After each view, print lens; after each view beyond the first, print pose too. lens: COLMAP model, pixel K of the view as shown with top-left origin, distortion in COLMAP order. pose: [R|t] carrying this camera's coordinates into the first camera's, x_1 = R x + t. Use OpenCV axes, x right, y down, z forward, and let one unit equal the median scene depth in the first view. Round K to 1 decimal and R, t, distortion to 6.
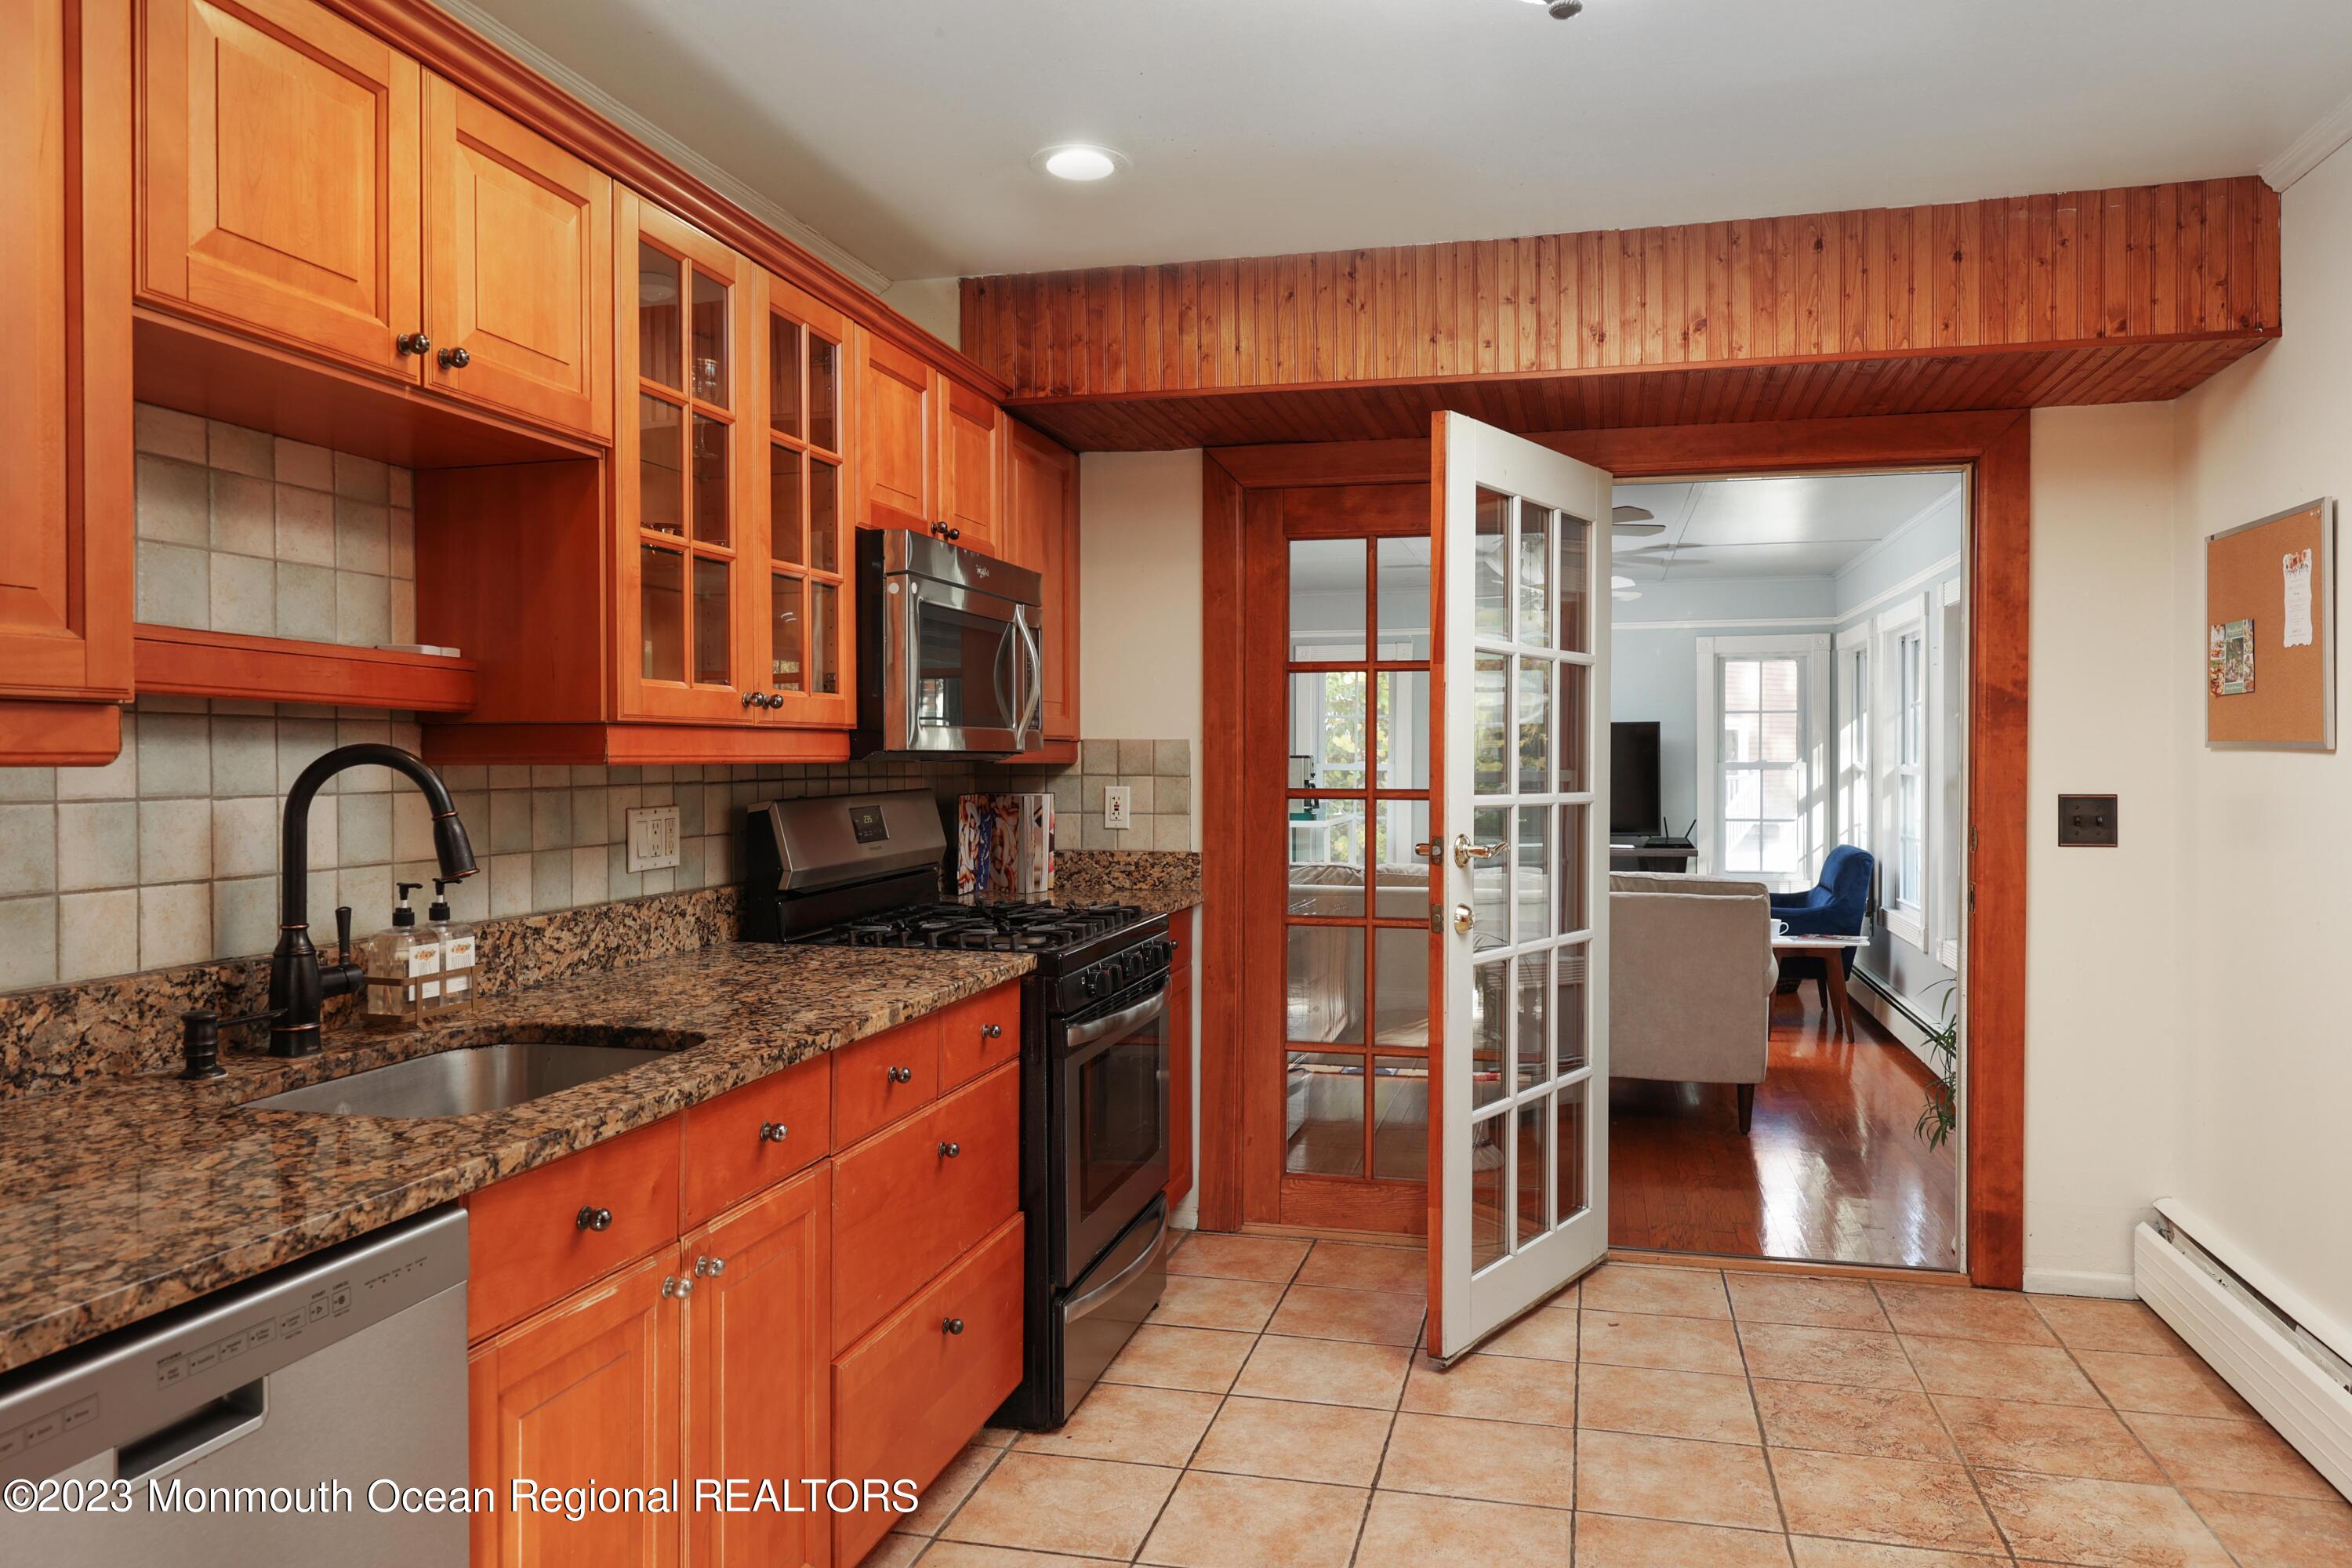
lens RADIAL K [[1618.2, 0, 1173.2], [0, 1618.2, 769.0], [0, 0, 1]] dist [0.002341, -0.000598]
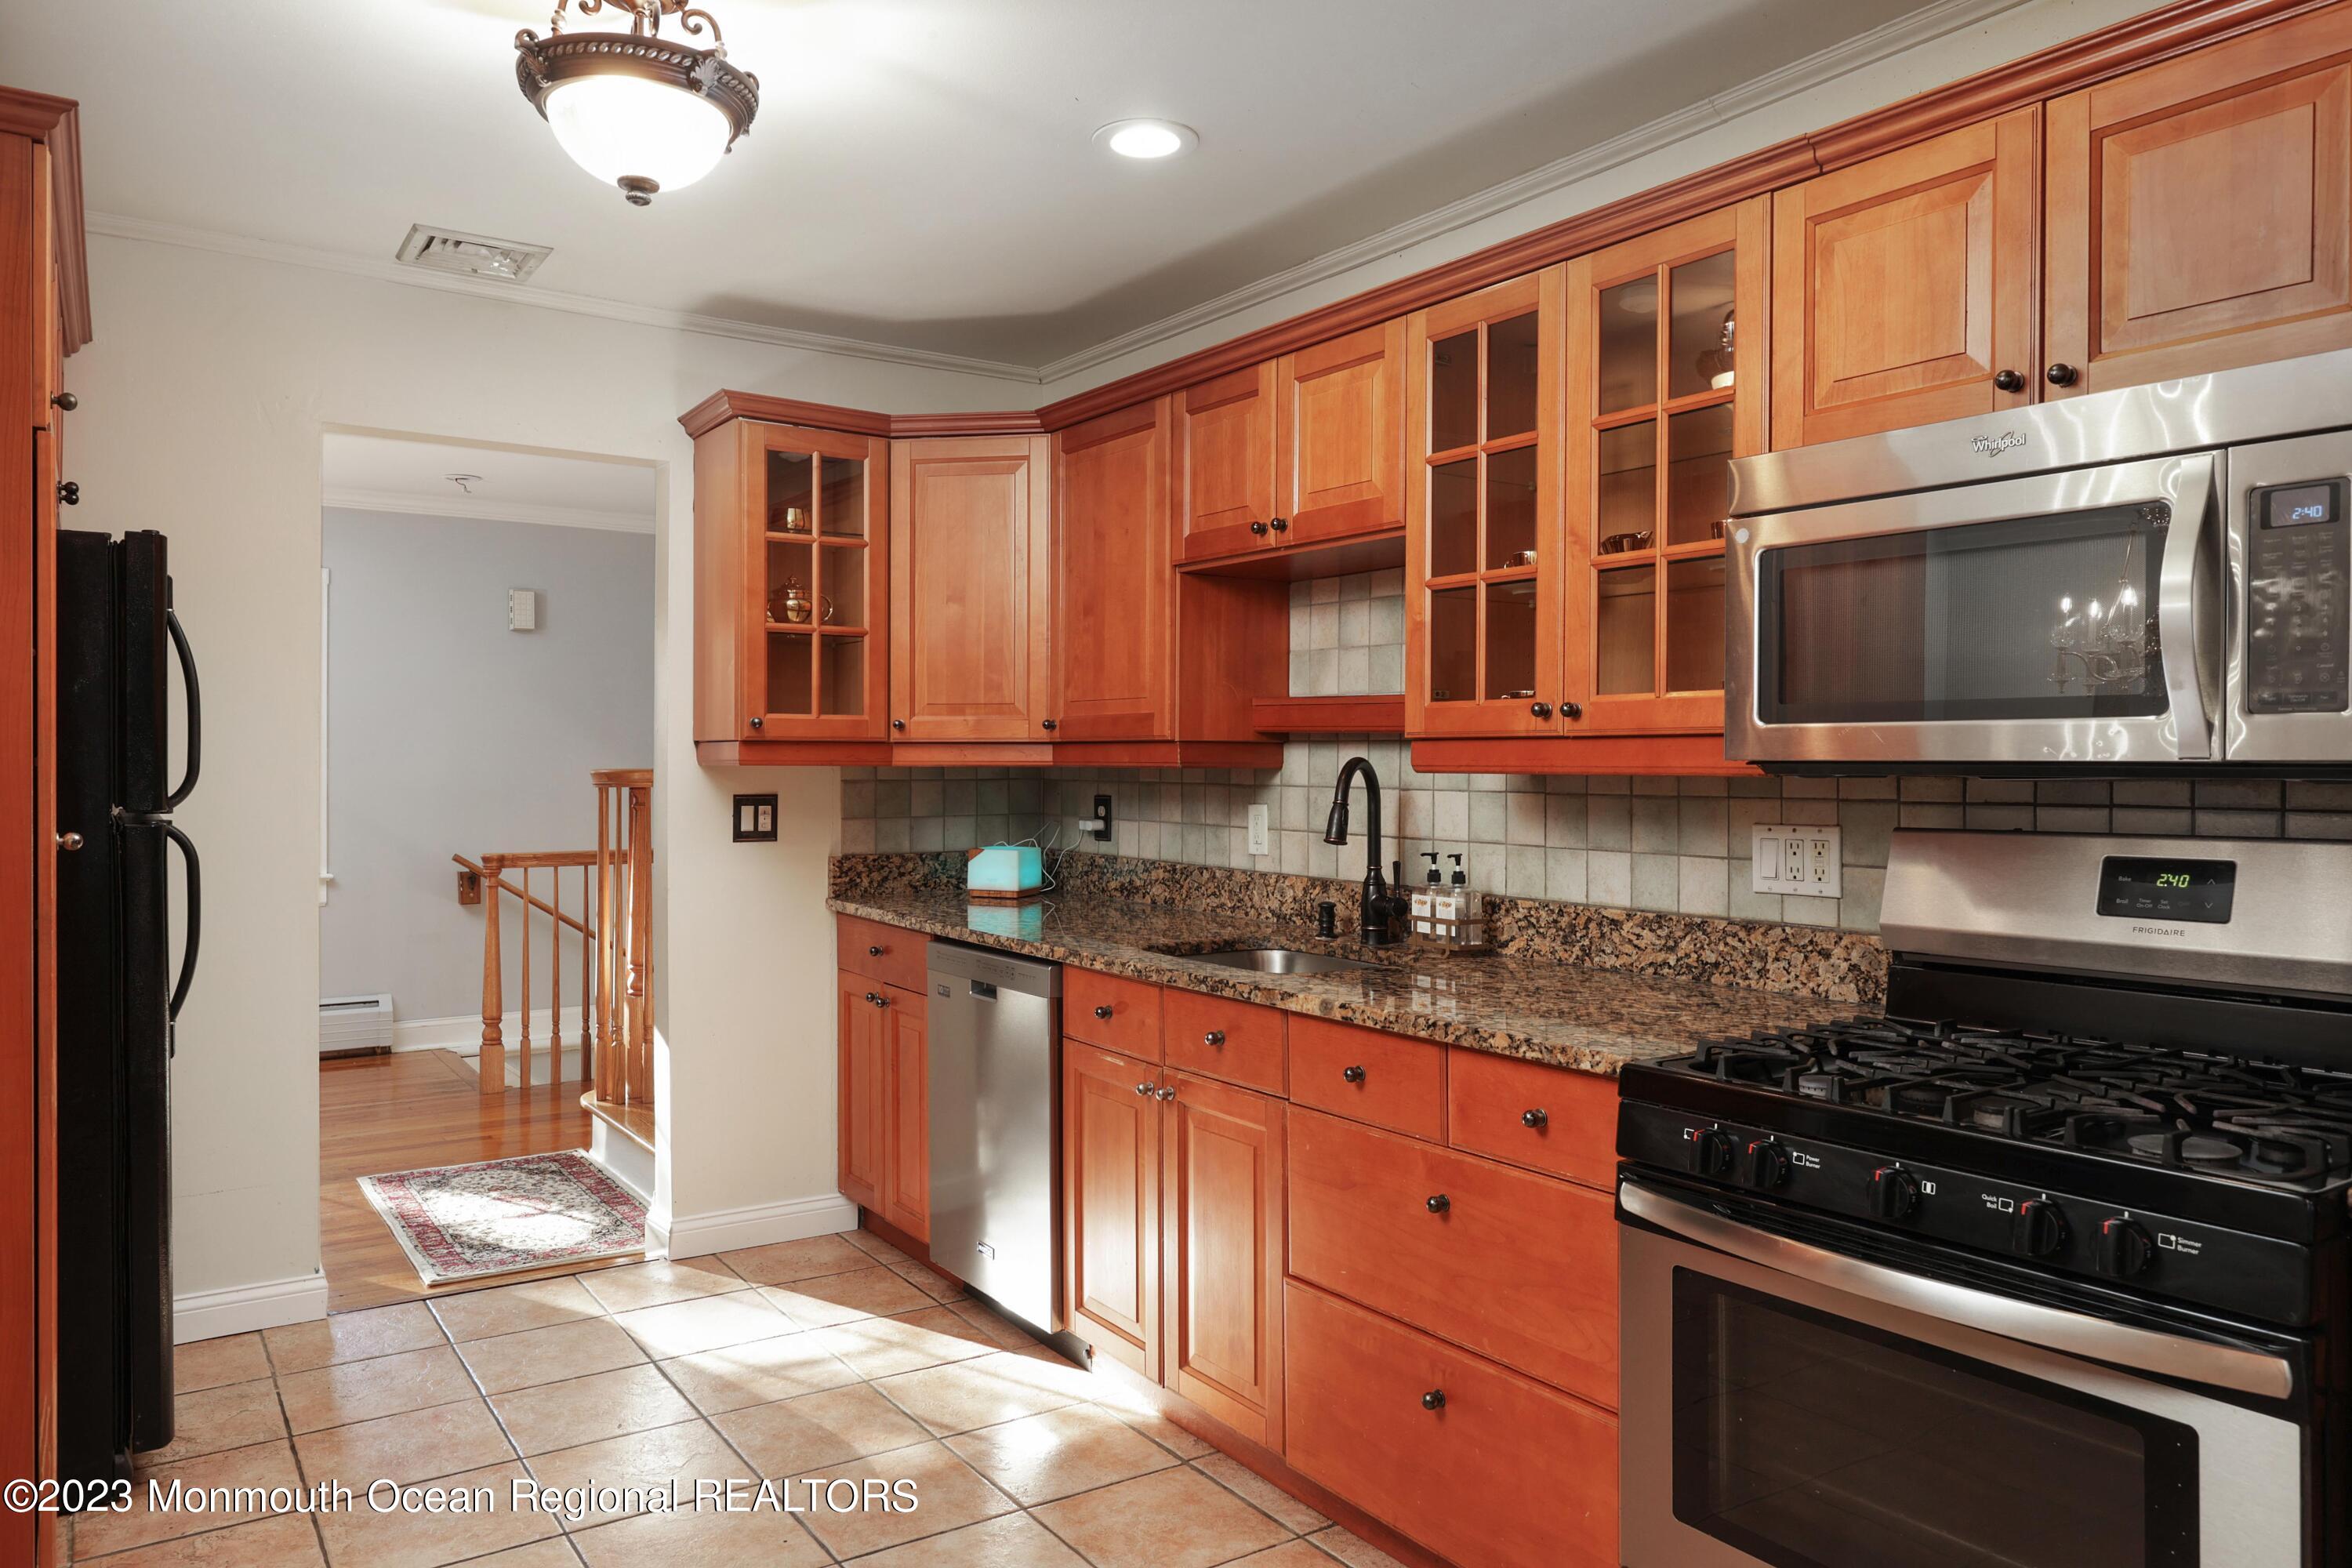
lens RADIAL K [[1618.2, 0, 1173.7], [0, 1618.2, 775.0], [0, 0, 1]] dist [0.002341, -0.000598]
pose [[-0.668791, 0.008566, -0.743401, 0.637123], [-0.006867, 0.999820, 0.017698, -0.019421], [0.743419, 0.016941, -0.668612, 1.506099]]
